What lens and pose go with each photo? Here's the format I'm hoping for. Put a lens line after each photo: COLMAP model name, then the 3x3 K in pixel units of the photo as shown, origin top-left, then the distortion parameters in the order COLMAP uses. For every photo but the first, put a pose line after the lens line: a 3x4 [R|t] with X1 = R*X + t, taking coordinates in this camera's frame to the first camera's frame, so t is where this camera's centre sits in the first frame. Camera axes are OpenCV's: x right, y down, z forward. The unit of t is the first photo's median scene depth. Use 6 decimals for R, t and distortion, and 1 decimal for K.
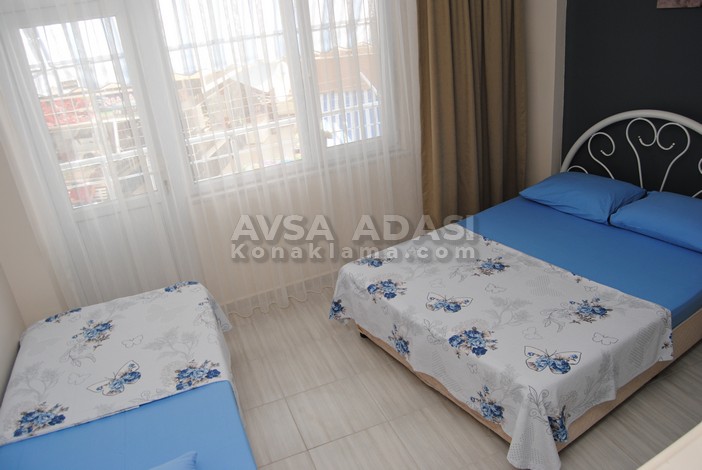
lens RADIAL K [[545.1, 0, 351.5], [0, 545.1, 246.7], [0, 0, 1]] dist [-0.084377, 0.007773]
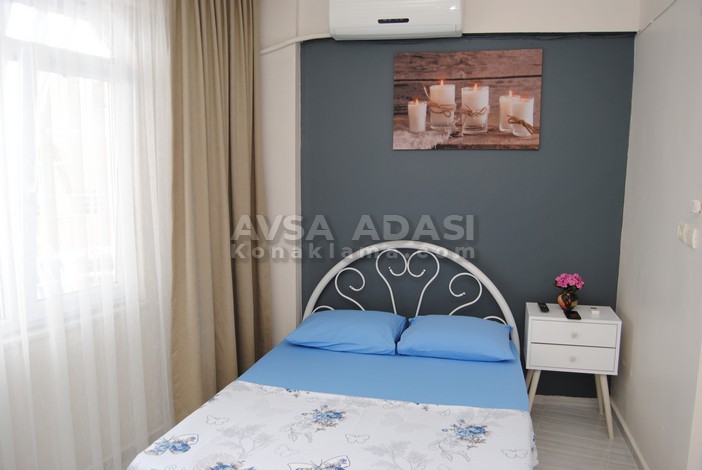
lens RADIAL K [[568.7, 0, 352.7], [0, 568.7, 237.1], [0, 0, 1]] dist [-0.076202, 0.041732]
pose [[0.734911, 0.023958, 0.677740, -0.266614], [0.213751, 0.940252, -0.265020, 0.014305], [-0.643596, 0.339634, 0.685881, 0.277694]]
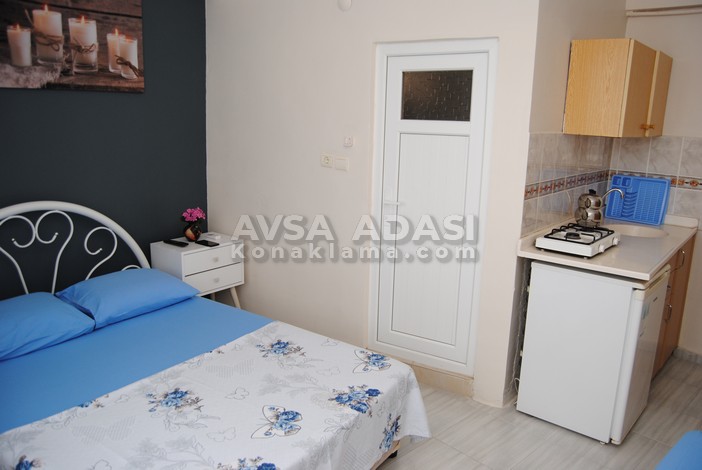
lens RADIAL K [[568.7, 0, 352.7], [0, 568.7, 237.1], [0, 0, 1]] dist [-0.076202, 0.041732]
pose [[-0.382994, -0.106979, 0.917535, -0.453661], [0.407041, 0.872100, 0.271587, -0.237338], [-0.829237, 0.477490, -0.290464, 0.838909]]
